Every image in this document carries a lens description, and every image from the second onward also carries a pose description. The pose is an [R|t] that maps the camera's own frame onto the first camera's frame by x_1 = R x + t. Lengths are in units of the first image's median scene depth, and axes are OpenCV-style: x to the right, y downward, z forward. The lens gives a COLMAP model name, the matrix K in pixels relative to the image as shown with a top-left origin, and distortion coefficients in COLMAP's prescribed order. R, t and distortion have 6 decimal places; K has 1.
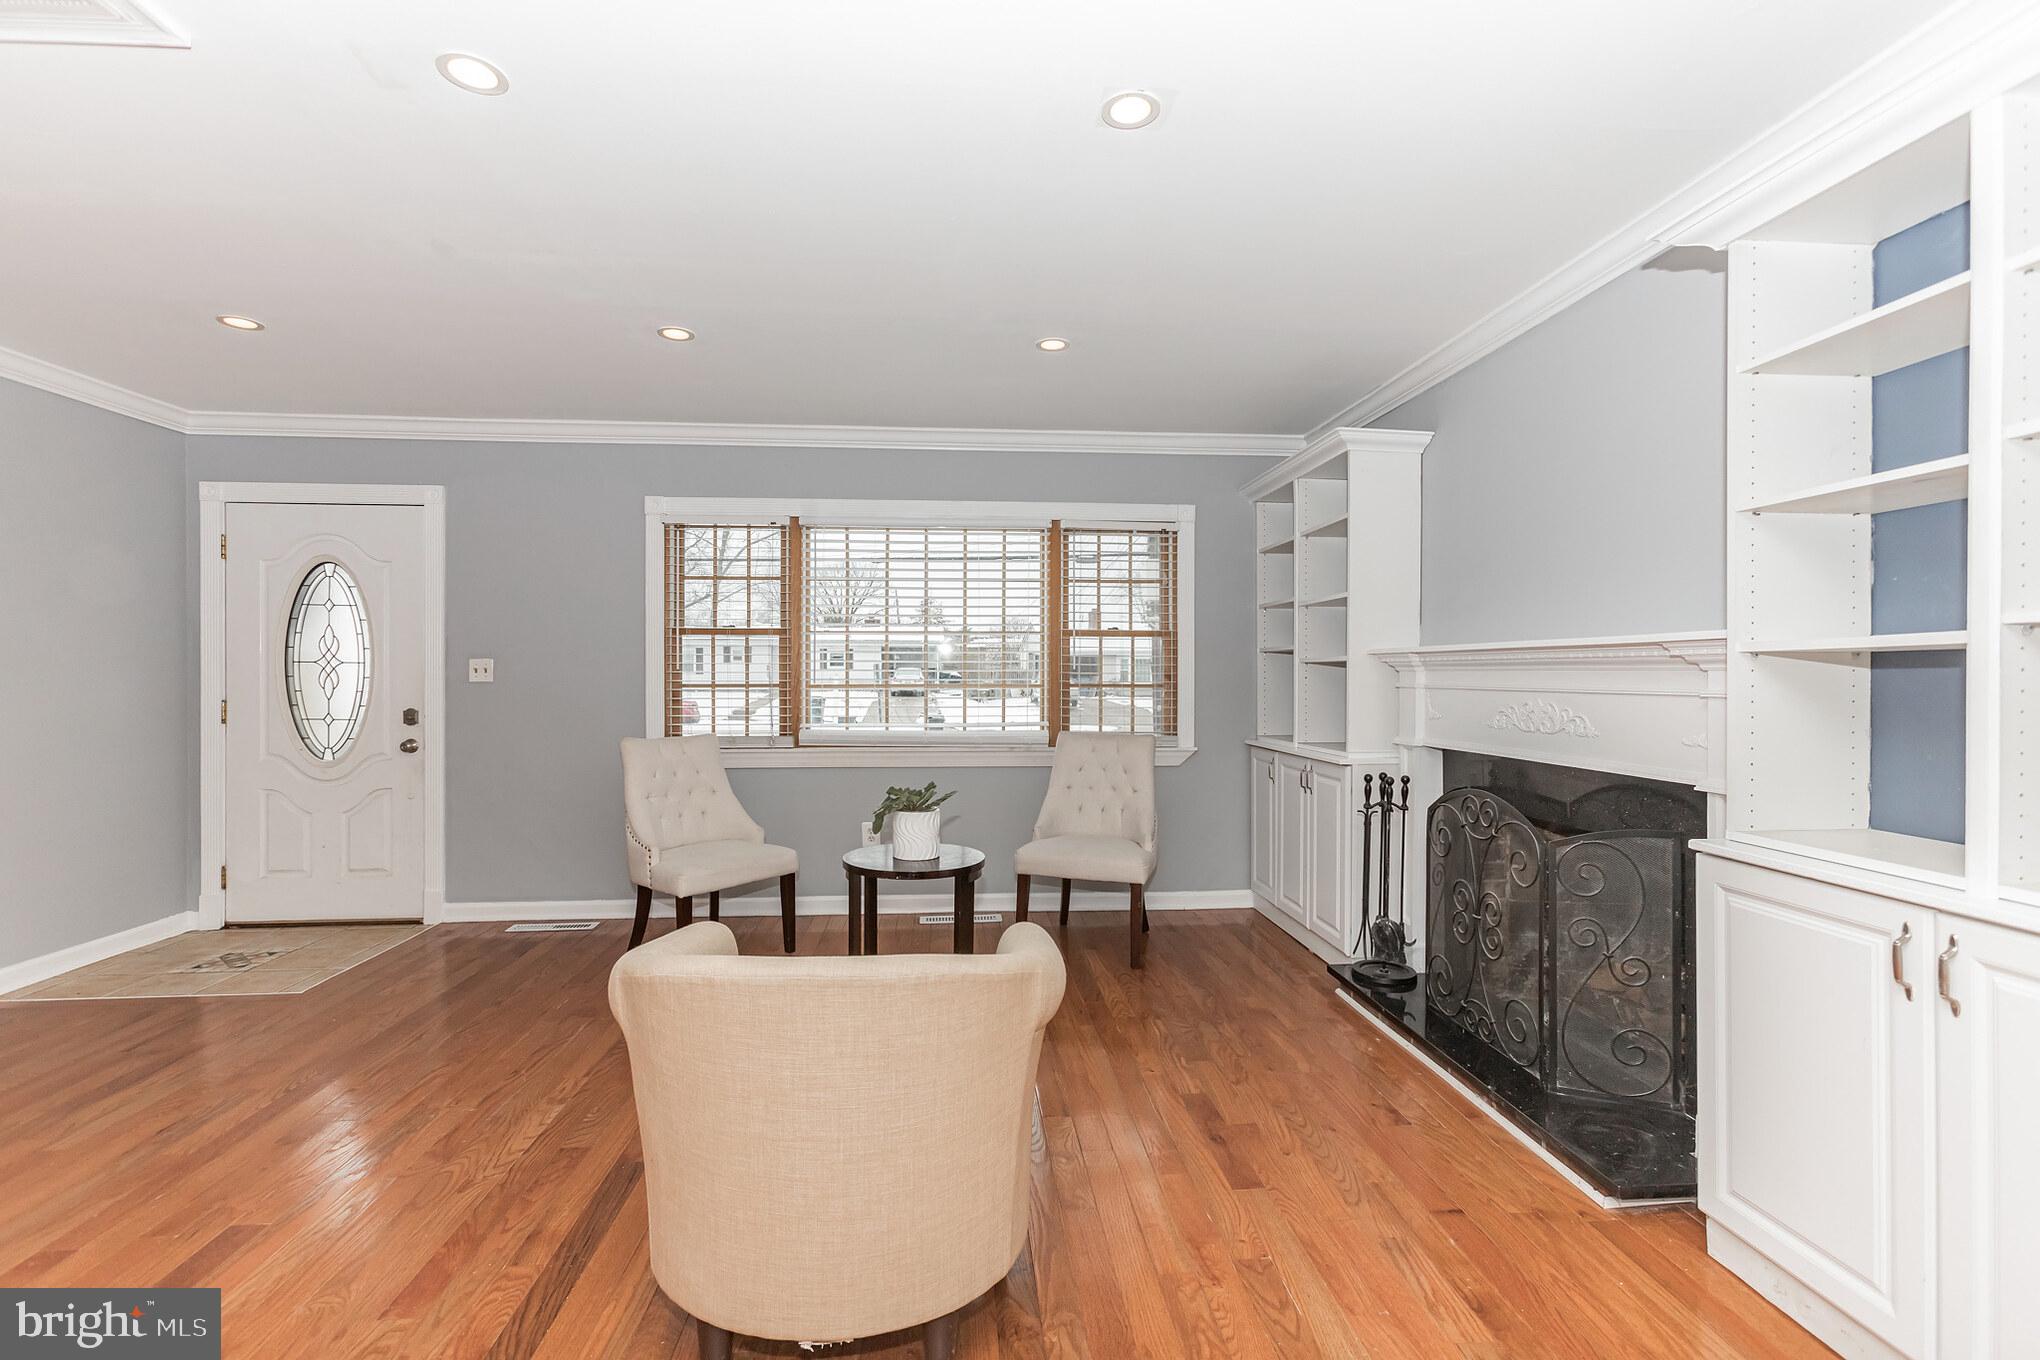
lens RADIAL K [[910.7, 0, 1018.5], [0, 910.7, 679.1], [0, 0, 1]] dist [-0.005318, 0.001830]
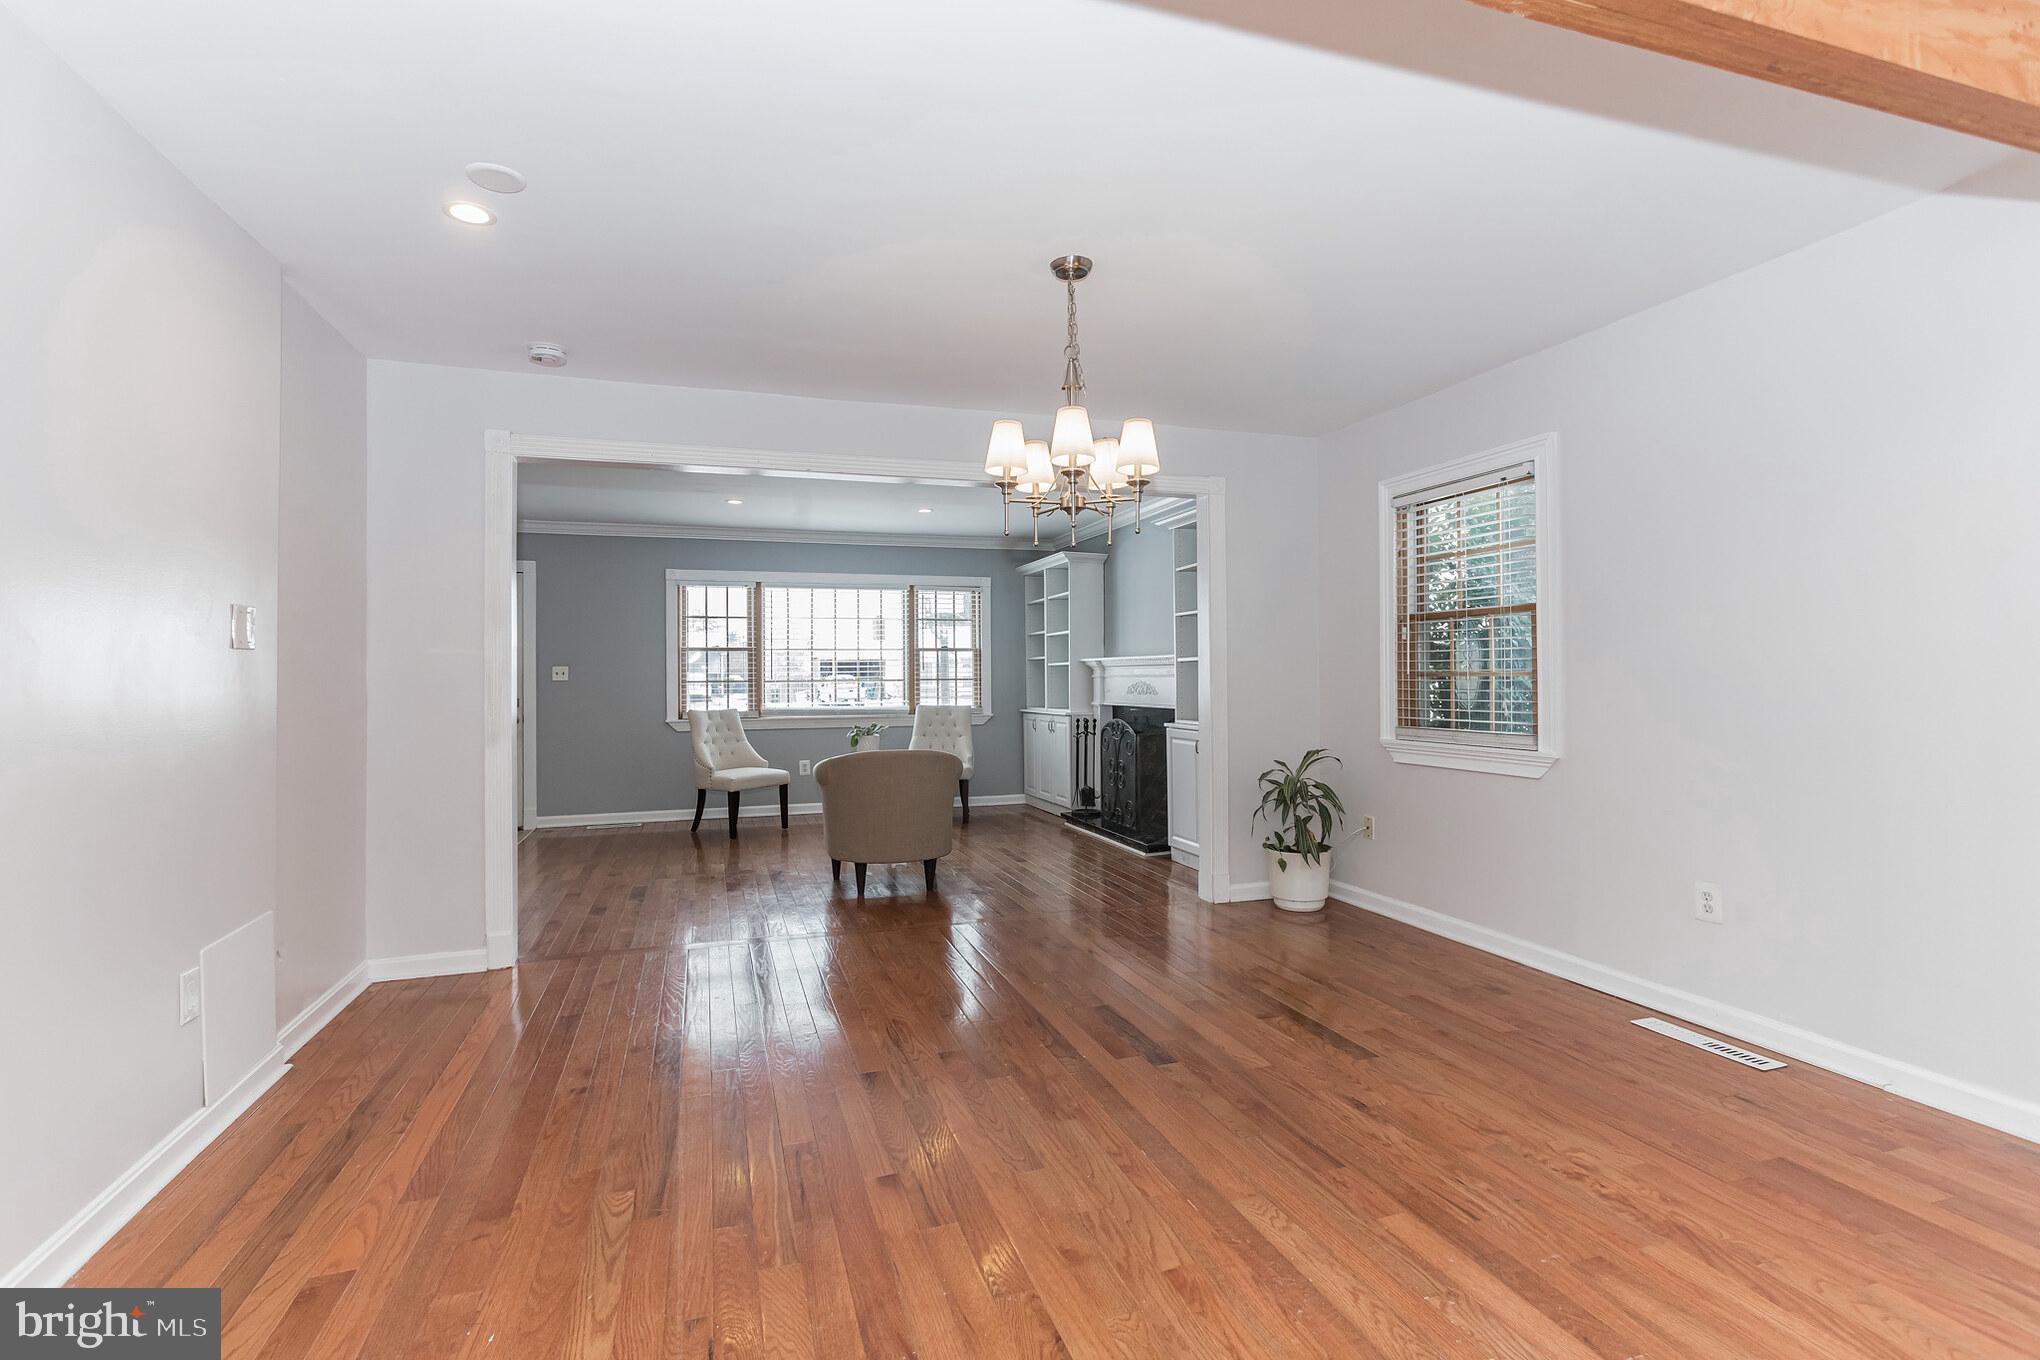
lens RADIAL K [[910.7, 0, 1036.6], [0, 910.7, 680.5], [0, 0, 1]] dist [-0.005318, 0.001830]
pose [[0.964192, -0.009461, 0.265036, -0.205107], [0.011208, 0.999924, -0.005081, 0.019819], [-0.264968, 0.007870, 0.964225, -0.775707]]
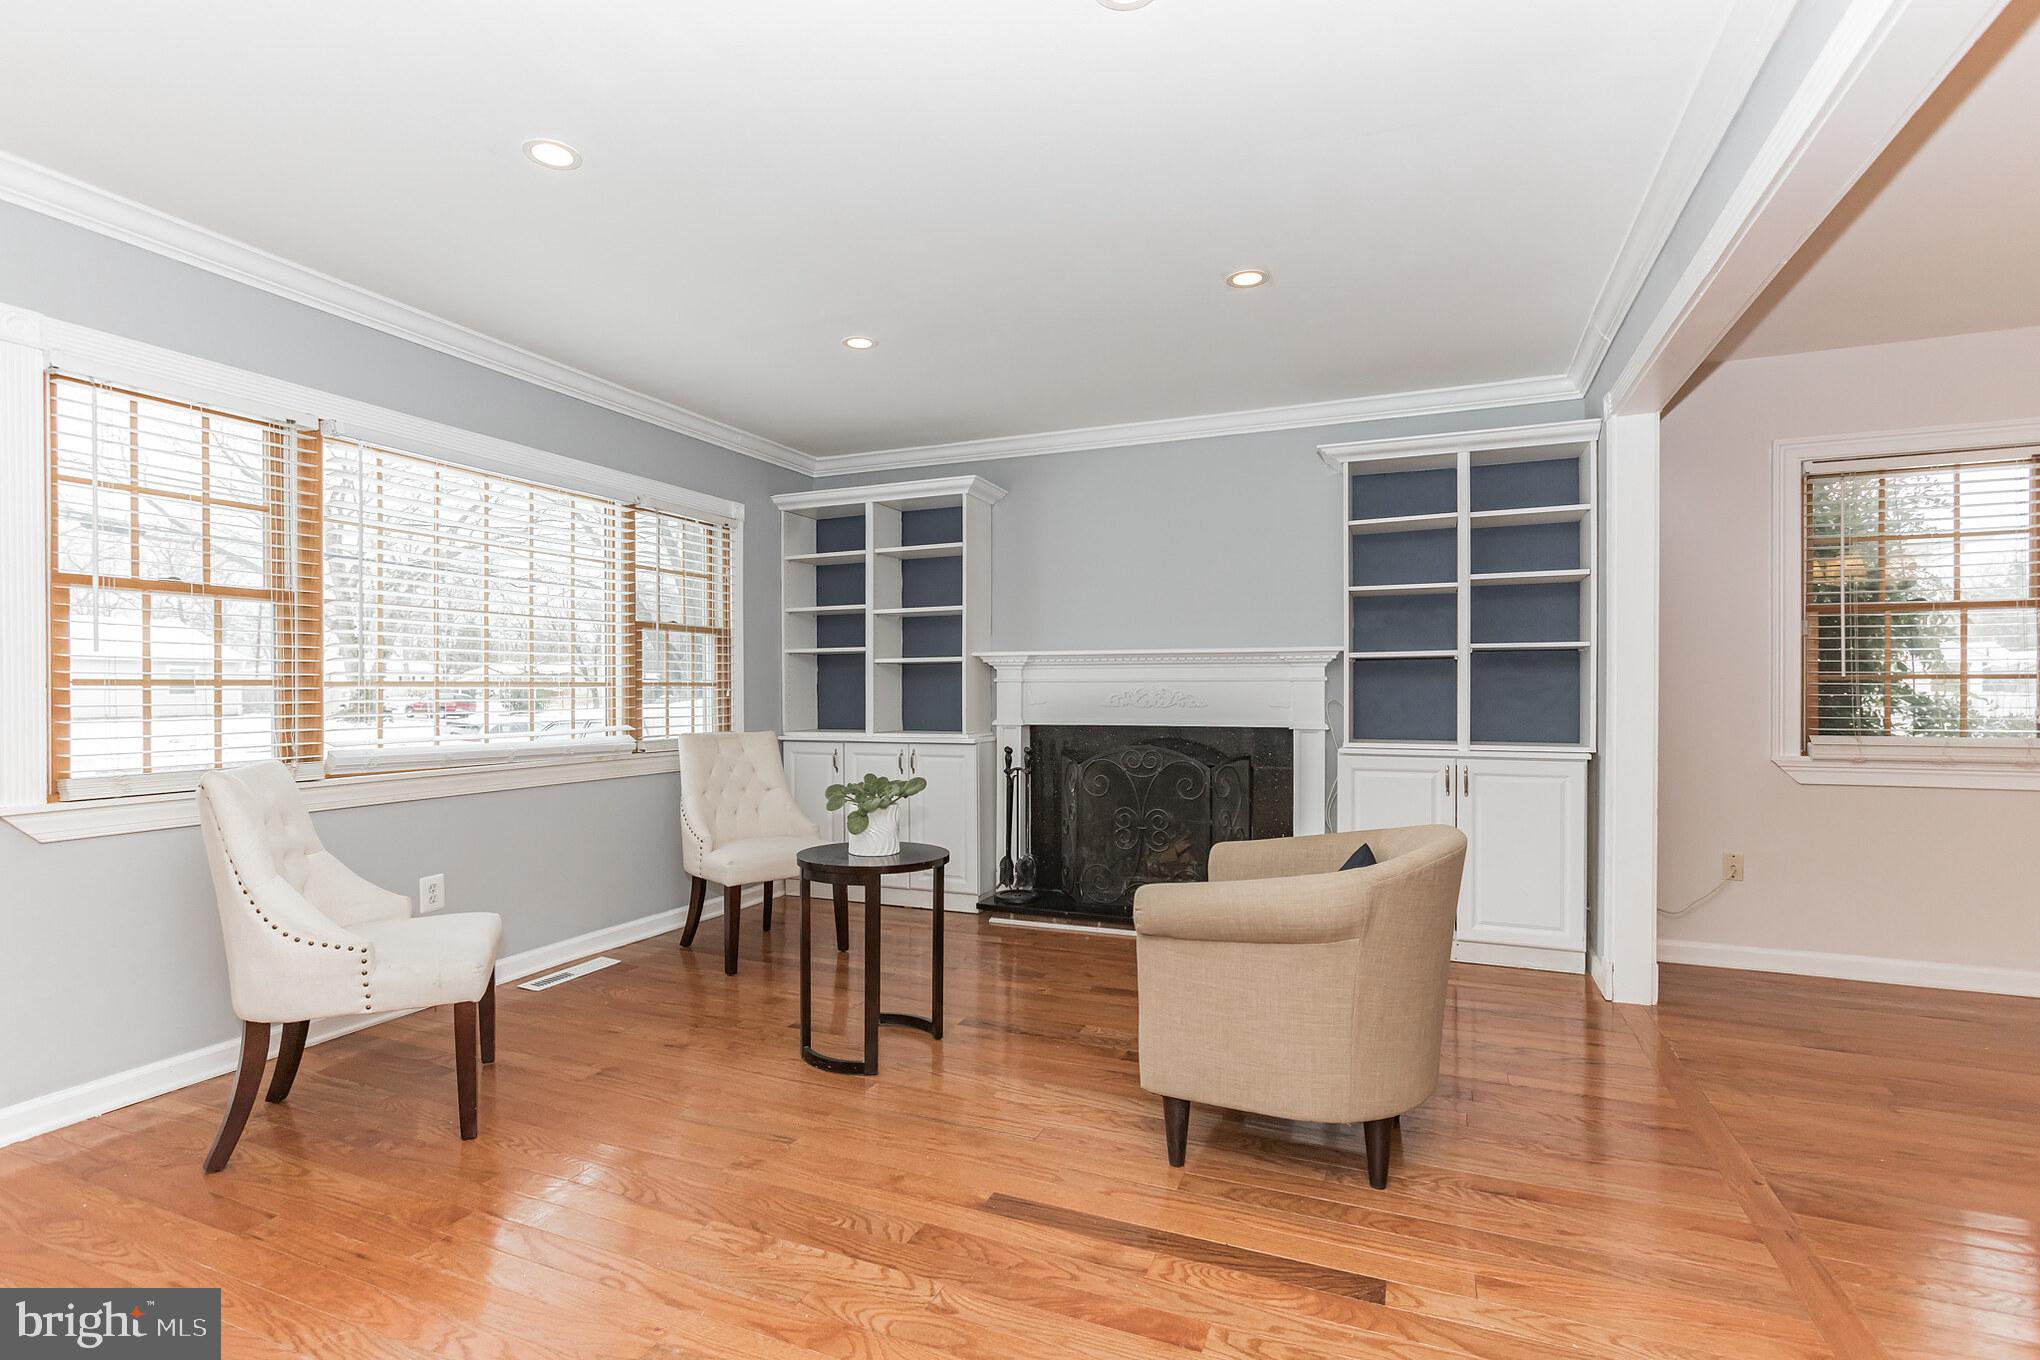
lens RADIAL K [[910.7, 0, 1025.4], [0, 910.7, 695.3], [0, 0, 1]] dist [-0.005318, 0.001830]
pose [[0.463353, -0.008884, 0.886129, -0.599592], [0.009504, 0.999942, 0.005056, 0.018438], [-0.886123, 0.006079, 0.463411, 0.279073]]
